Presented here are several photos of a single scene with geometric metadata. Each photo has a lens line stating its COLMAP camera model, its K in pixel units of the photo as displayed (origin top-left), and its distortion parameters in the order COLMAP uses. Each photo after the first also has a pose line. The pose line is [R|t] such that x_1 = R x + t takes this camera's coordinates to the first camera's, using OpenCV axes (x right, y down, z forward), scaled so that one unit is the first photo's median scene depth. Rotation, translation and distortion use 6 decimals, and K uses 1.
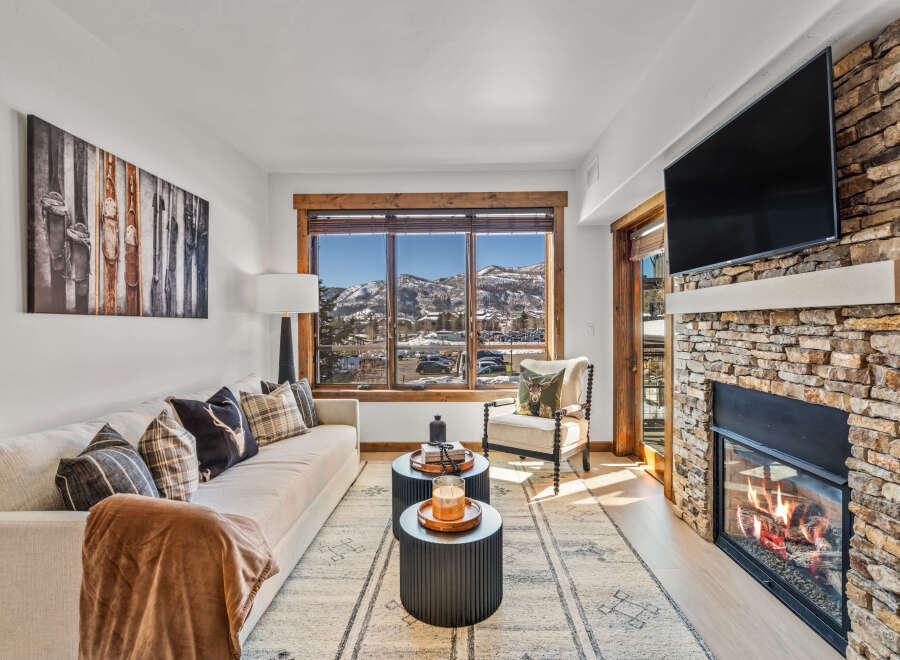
lens RADIAL K [[426.3, 0, 451.5], [0, 426.3, 330.8], [0, 0, 1]] dist [-0.003989, 0.001764]
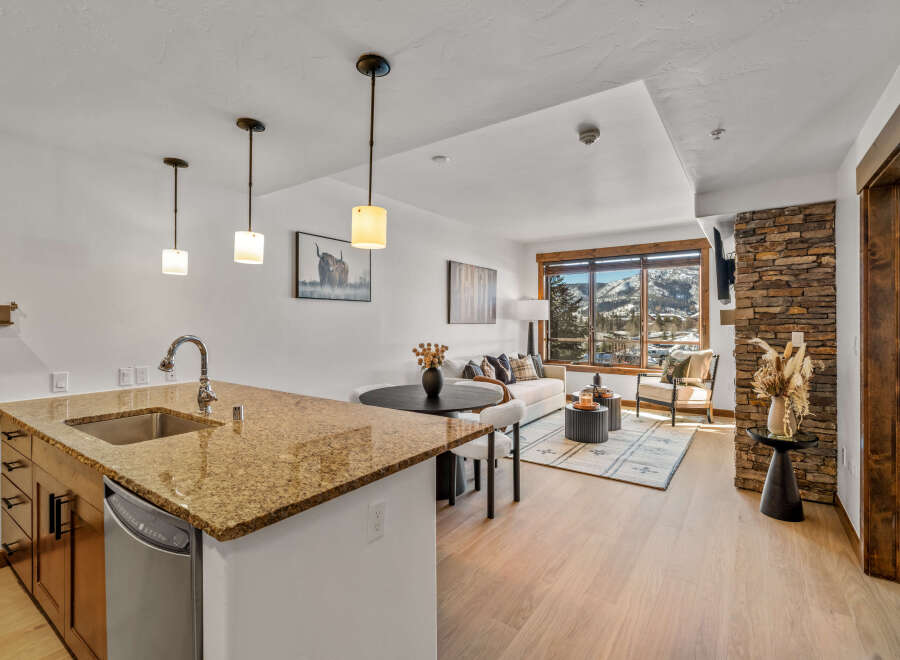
lens RADIAL K [[426.3, 0, 451.6], [0, 426.3, 322.1], [0, 0, 1]] dist [-0.003989, 0.001764]
pose [[0.830078, 0.005397, -0.557621, 0.582421], [-0.011651, 0.999903, -0.007666, -0.022366], [0.557526, 0.012860, 0.830060, -1.198318]]
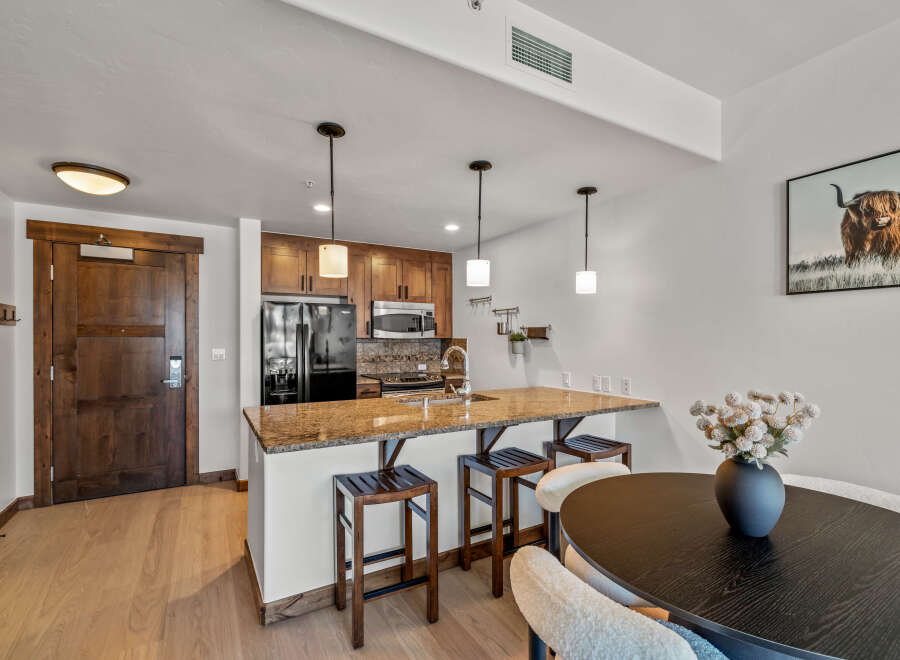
lens RADIAL K [[426.3, 0, 456.2], [0, 426.3, 340.2], [0, 0, 1]] dist [-0.003989, 0.001764]
pose [[-0.847424, 0.008966, -0.530840, 0.331640], [-0.000403, 0.999846, 0.017531, -0.033869], [0.530916, 0.015070, -0.847291, 0.182658]]
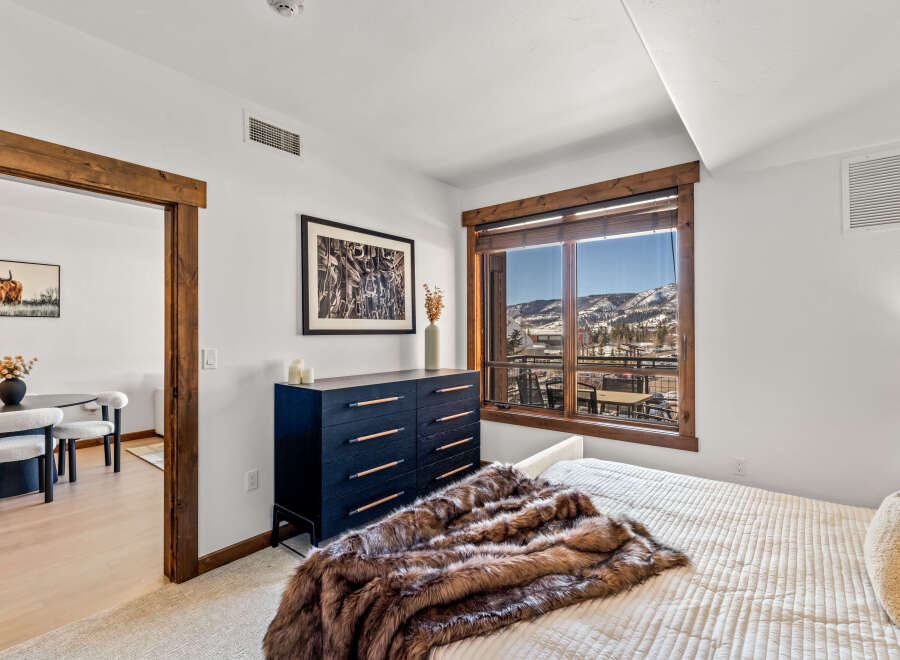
lens RADIAL K [[426.3, 0, 451.2], [0, 426.3, 332.0], [0, 0, 1]] dist [-0.003989, 0.001764]
pose [[0.793880, -0.002929, -0.608067, 1.920793], [-0.006015, 0.999902, -0.012670, -0.038432], [0.608044, 0.013716, 0.793785, -0.317381]]
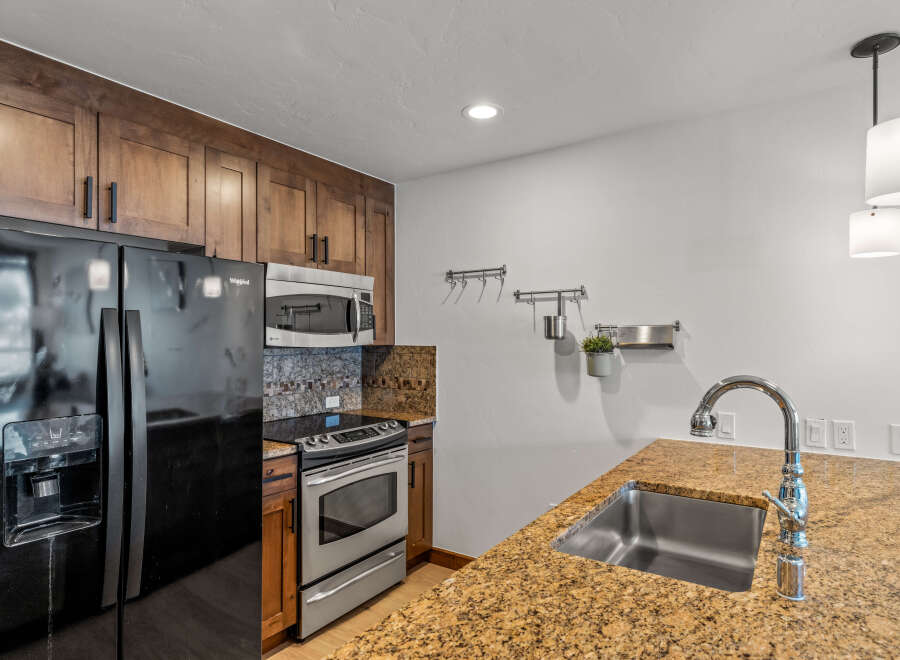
lens RADIAL K [[526.2, 0, 445.5], [0, 526.2, 336.8], [0, 0, 1]] dist [-0.002974, -0.001349]
pose [[-0.552798, 0.003318, -0.833308, 0.292755], [-0.004199, 0.999968, 0.006767, -0.038645], [0.833304, 0.007240, -0.552767, -0.767937]]
